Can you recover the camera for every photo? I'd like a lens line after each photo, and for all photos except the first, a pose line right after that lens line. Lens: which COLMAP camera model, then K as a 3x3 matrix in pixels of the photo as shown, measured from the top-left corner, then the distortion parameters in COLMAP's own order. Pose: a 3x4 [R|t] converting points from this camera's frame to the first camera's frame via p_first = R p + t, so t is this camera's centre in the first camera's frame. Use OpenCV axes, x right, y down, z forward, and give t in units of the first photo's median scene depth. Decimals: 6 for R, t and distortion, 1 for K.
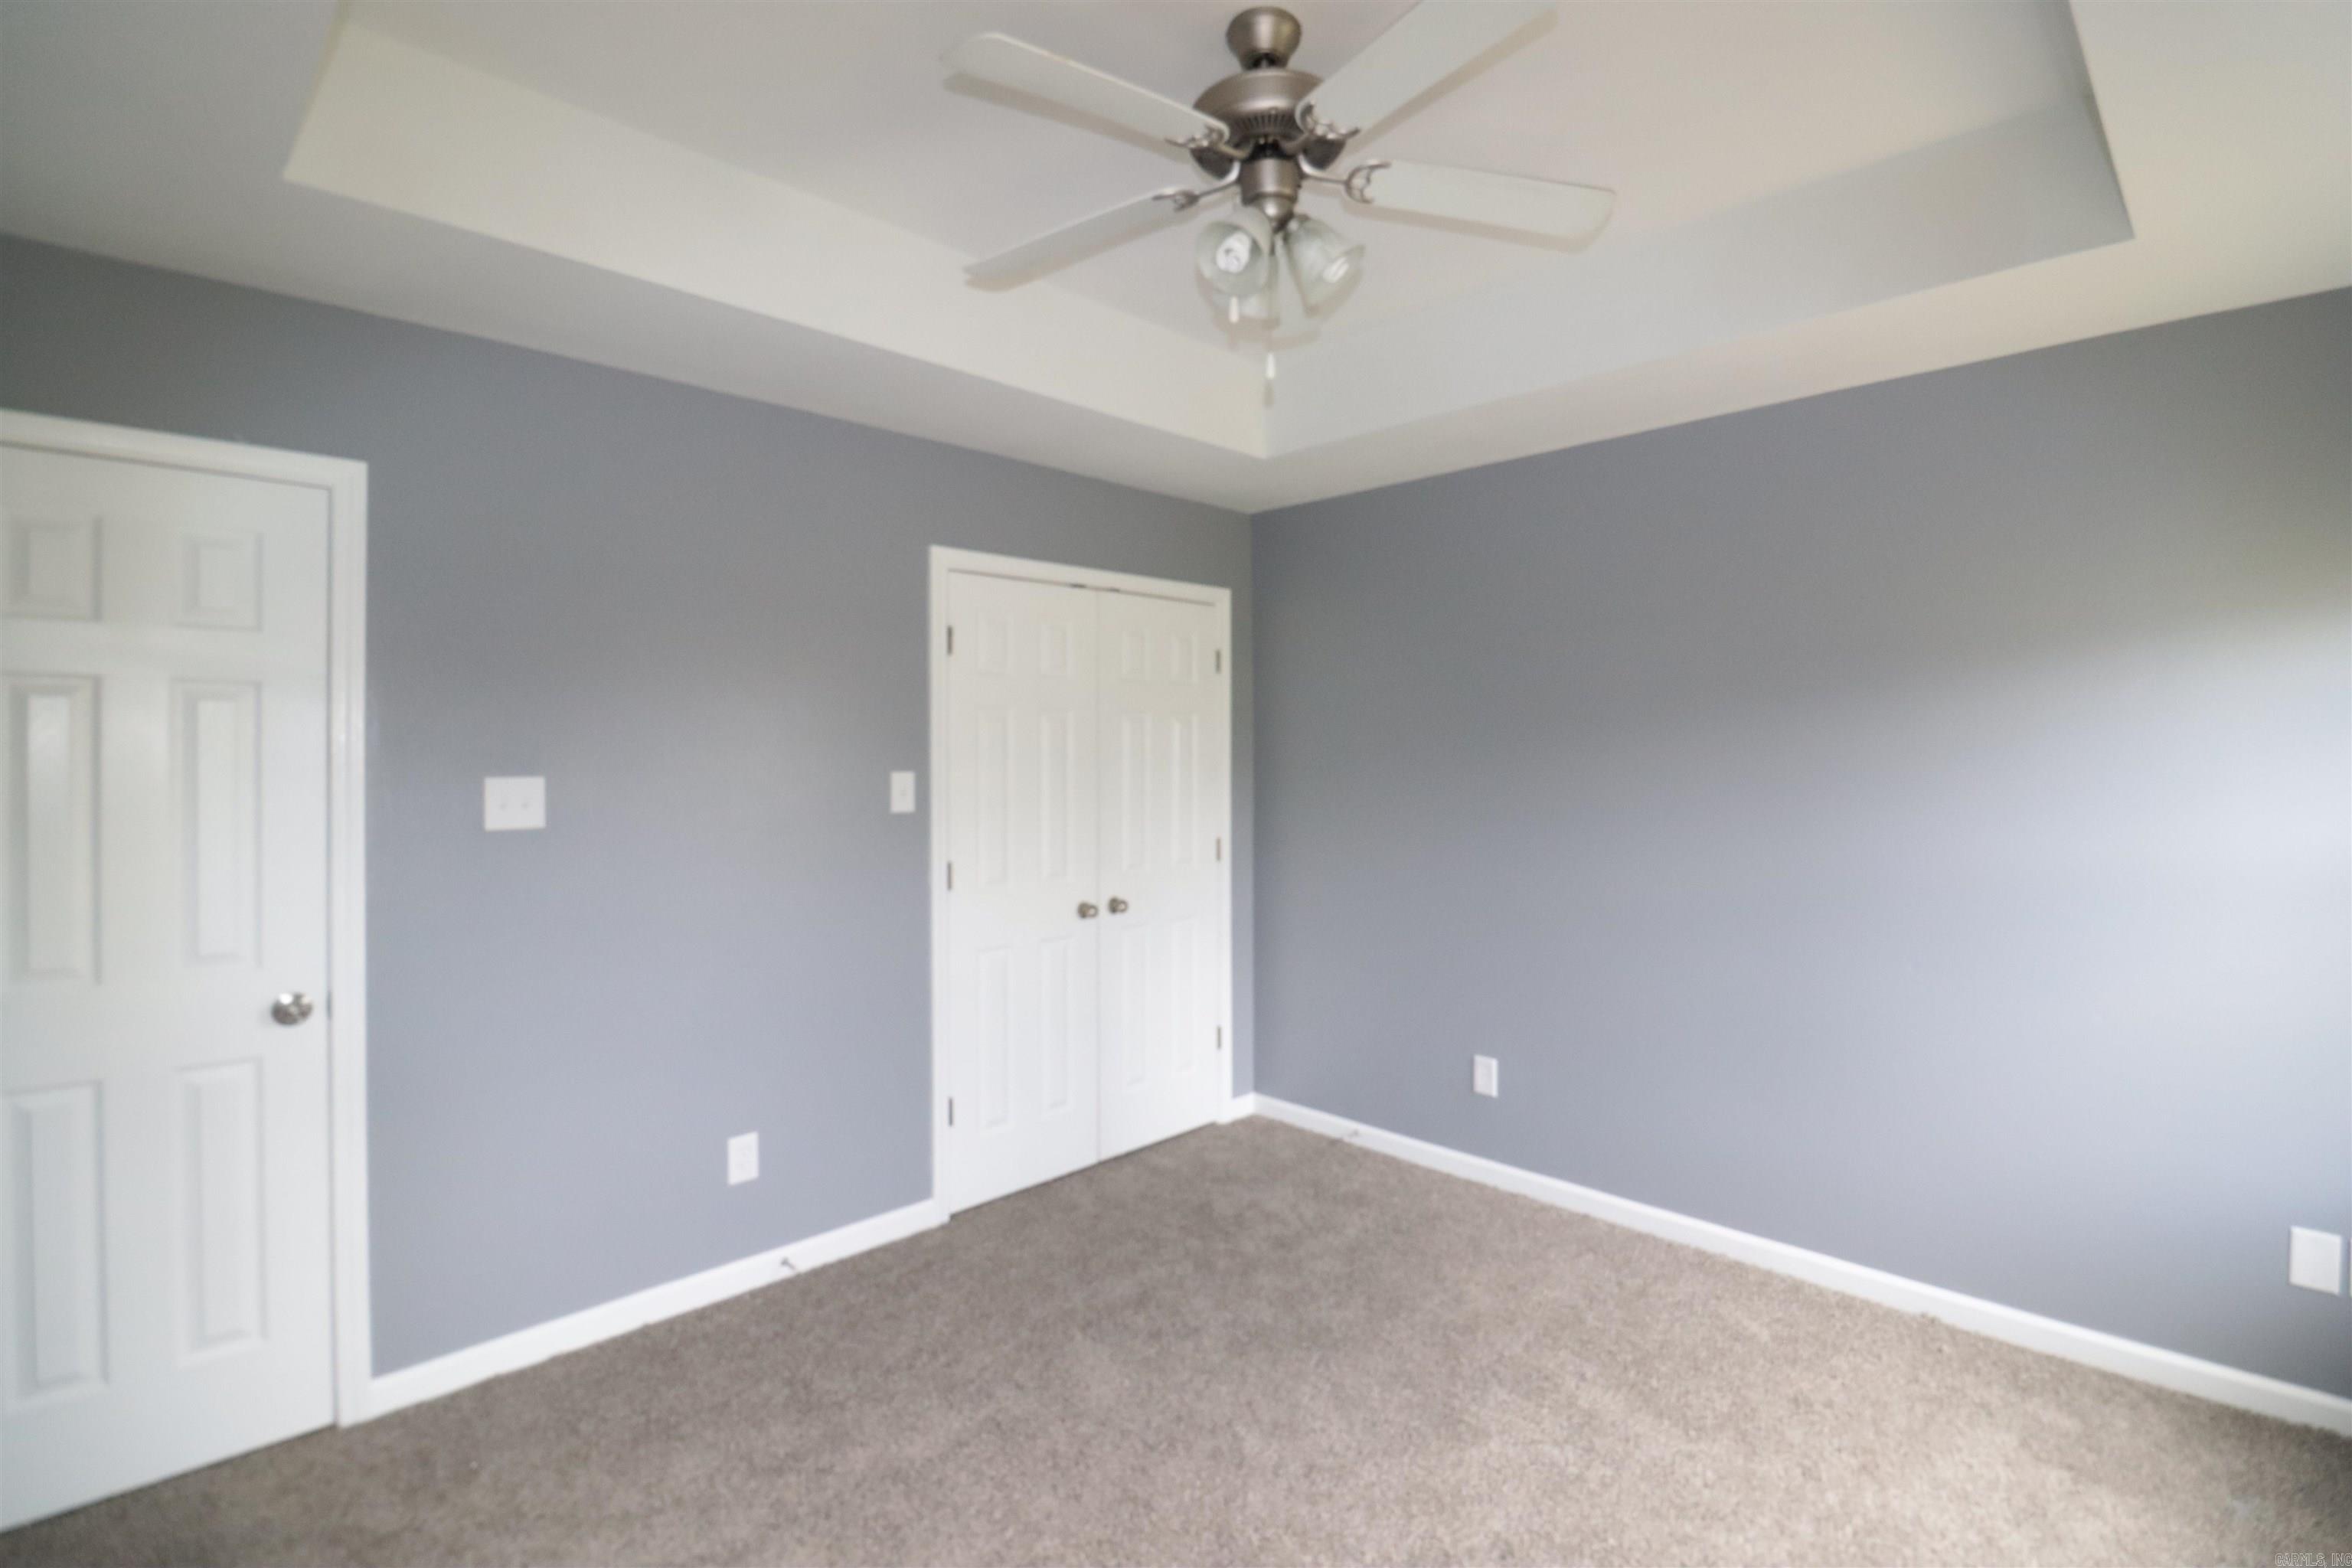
lens RADIAL K [[1093.4, 0, 1208.8], [0, 1093.4, 758.1], [0, 0, 1]] dist [0.000357, -0.011322]
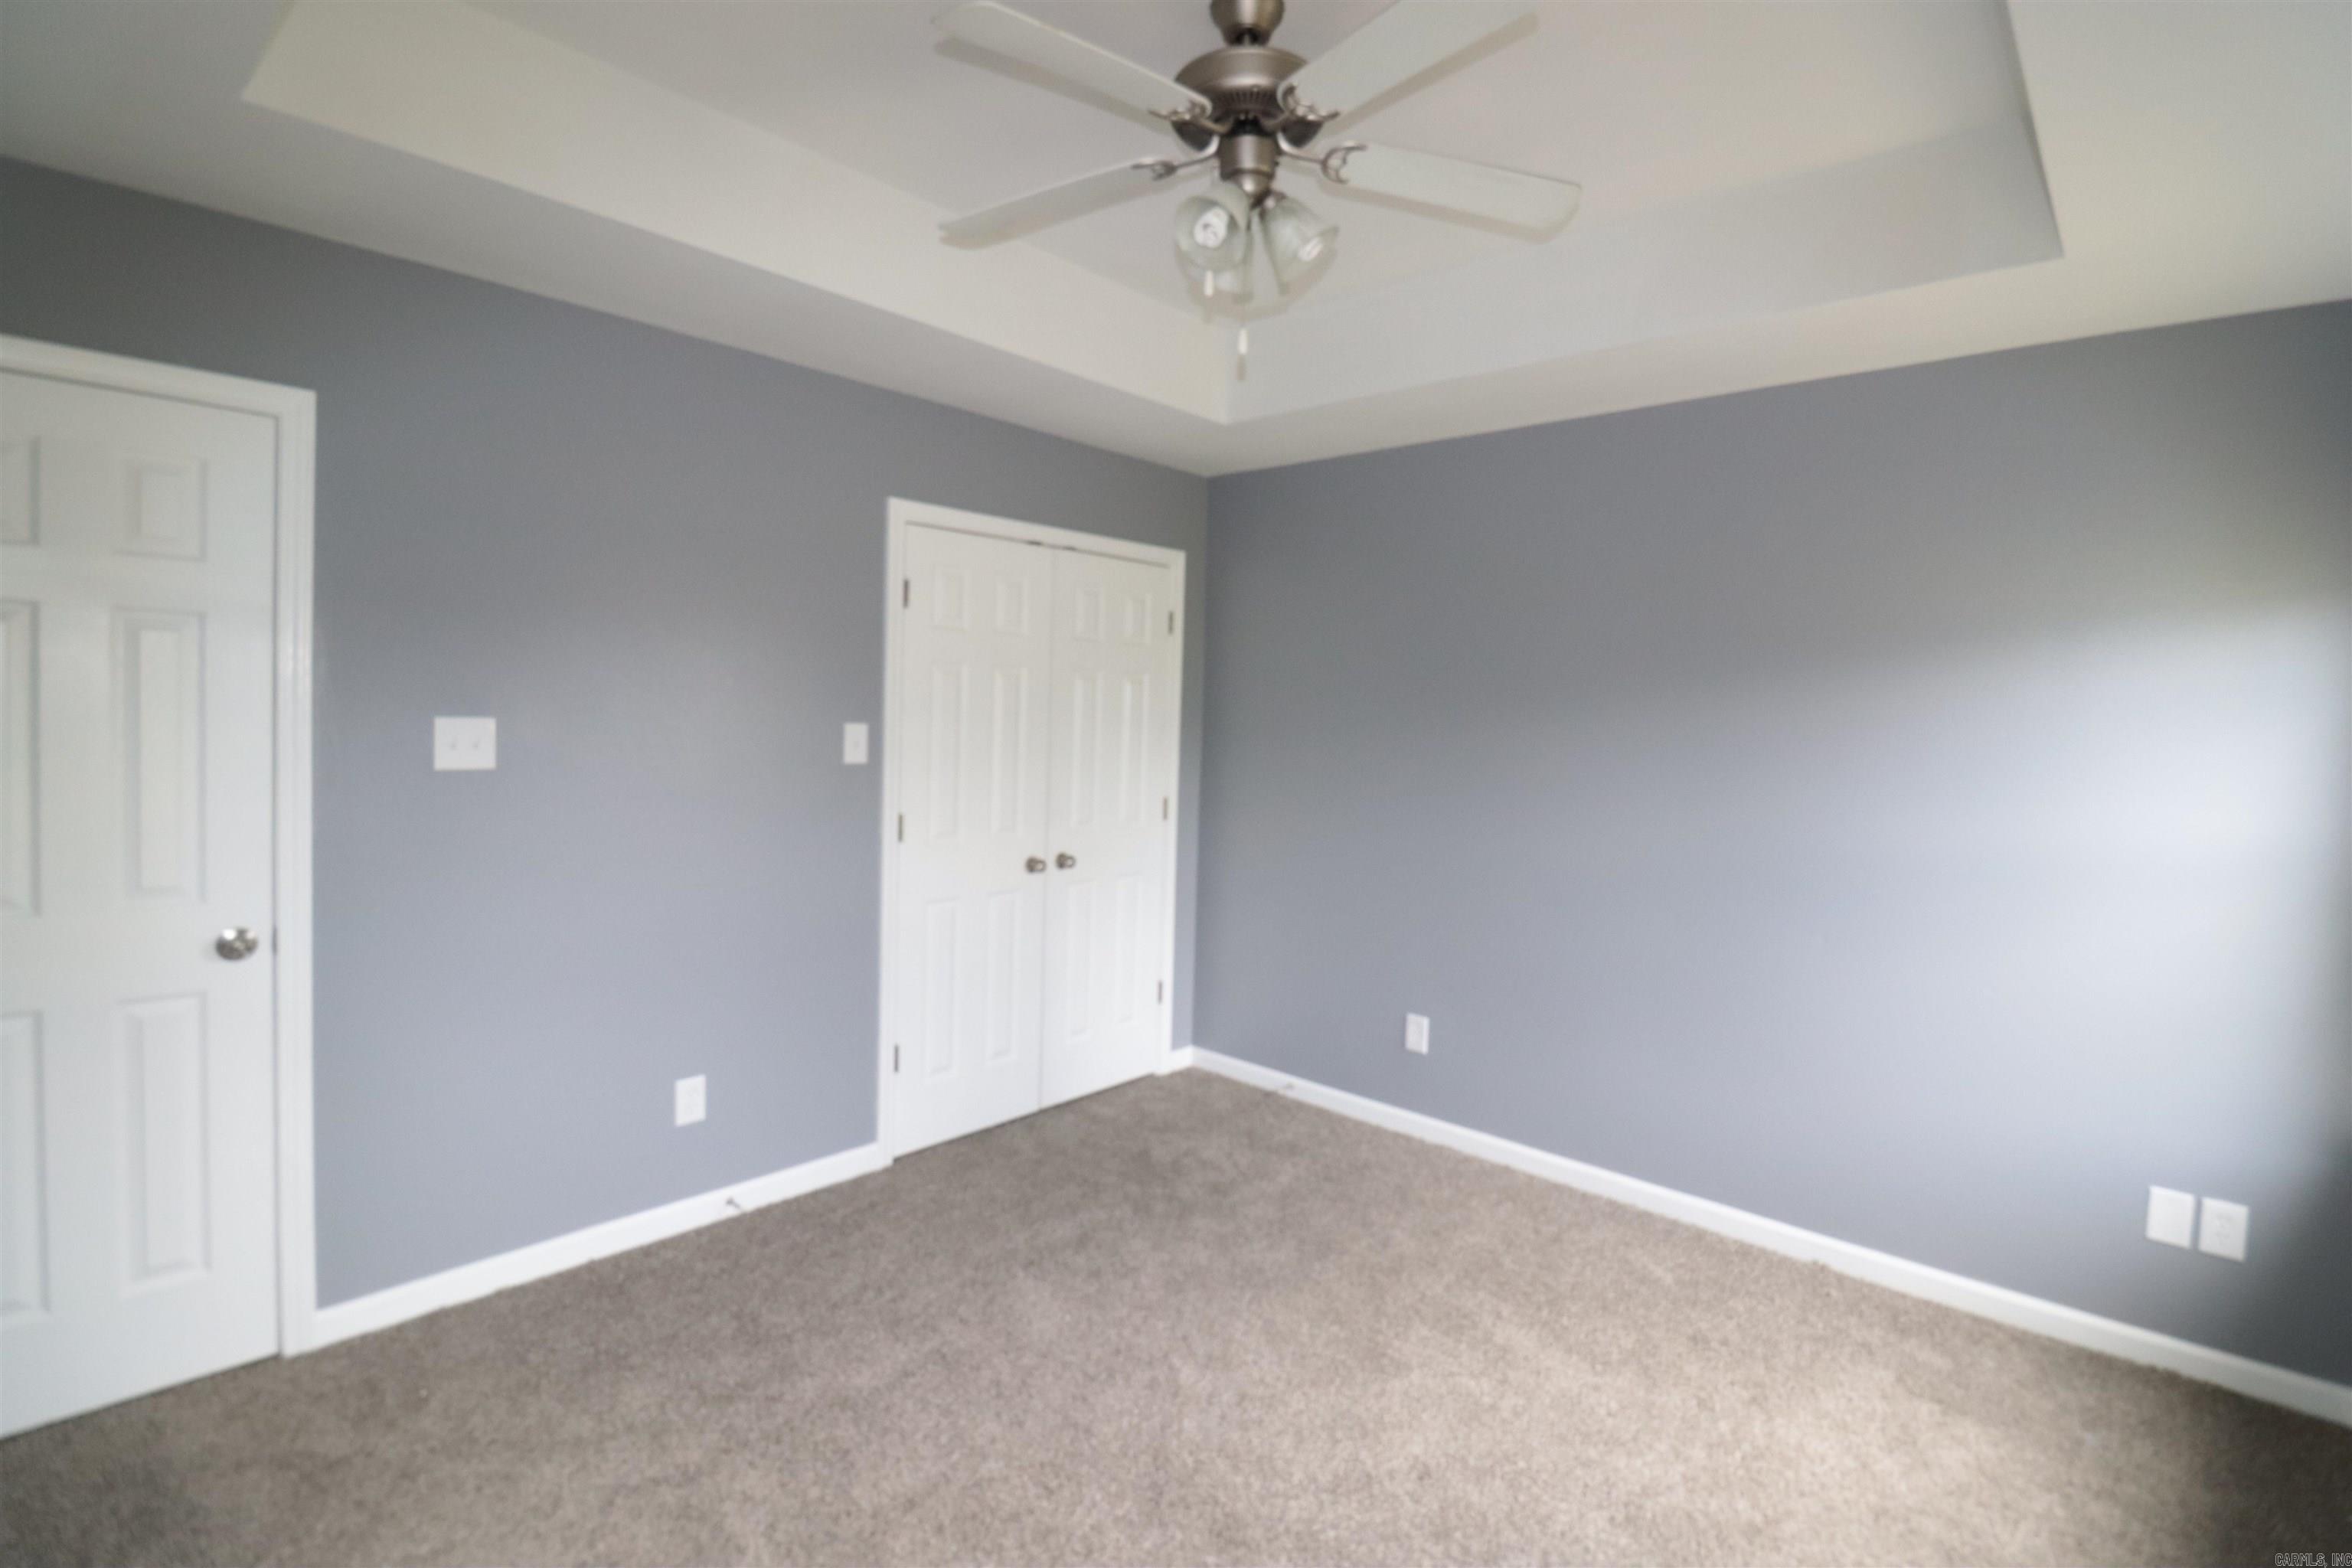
lens RADIAL K [[1092.5, 0, 1201.3], [0, 1092.5, 757.6], [0, 0, 1]] dist [0.001387, -0.011925]
pose [[0.998308, 0.030934, 0.049239, -0.014773], [-0.032795, 0.998760, 0.037444, -0.005013], [-0.048020, -0.038995, 0.998085, -0.023455]]
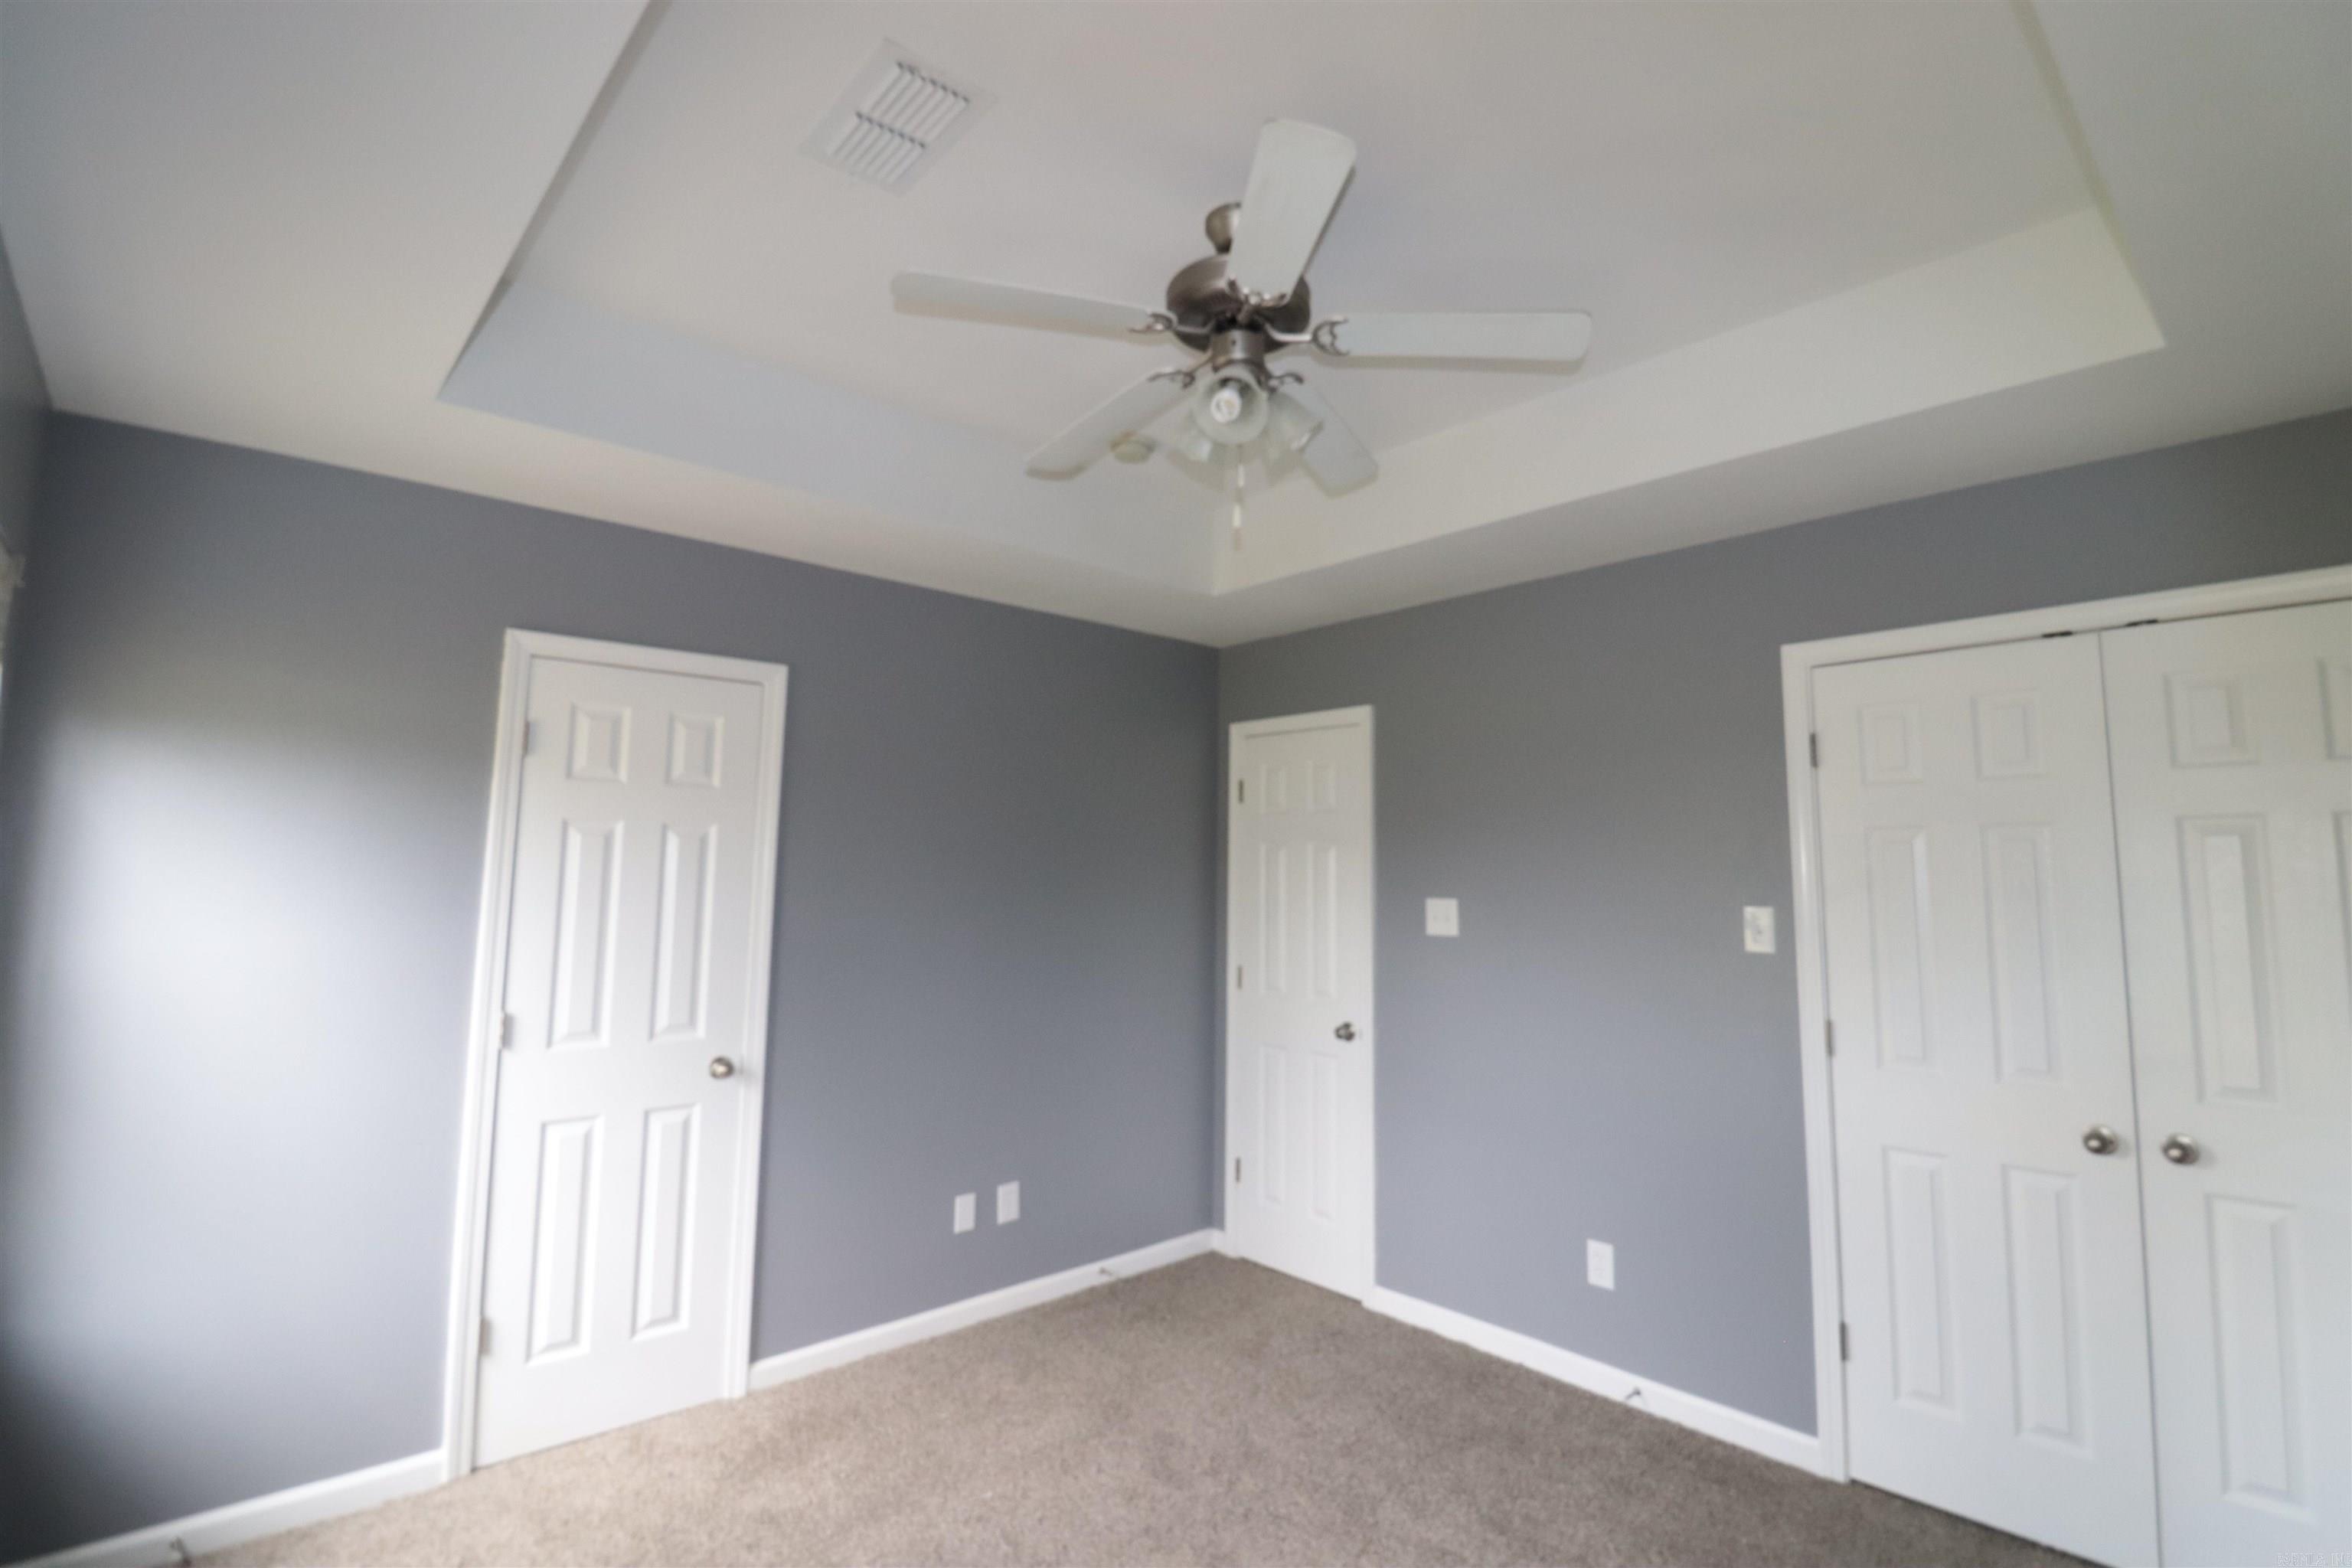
lens RADIAL K [[1062.0, 0, 1166.1], [0, 1062.0, 773.5], [0, 0, 1]] dist [-0.000280, -0.013750]
pose [[-0.046398, -0.094640, -0.994430, 0.755647], [-0.013143, 0.995474, -0.094126, -0.009762], [0.998837, 0.008702, -0.047432, 0.700720]]
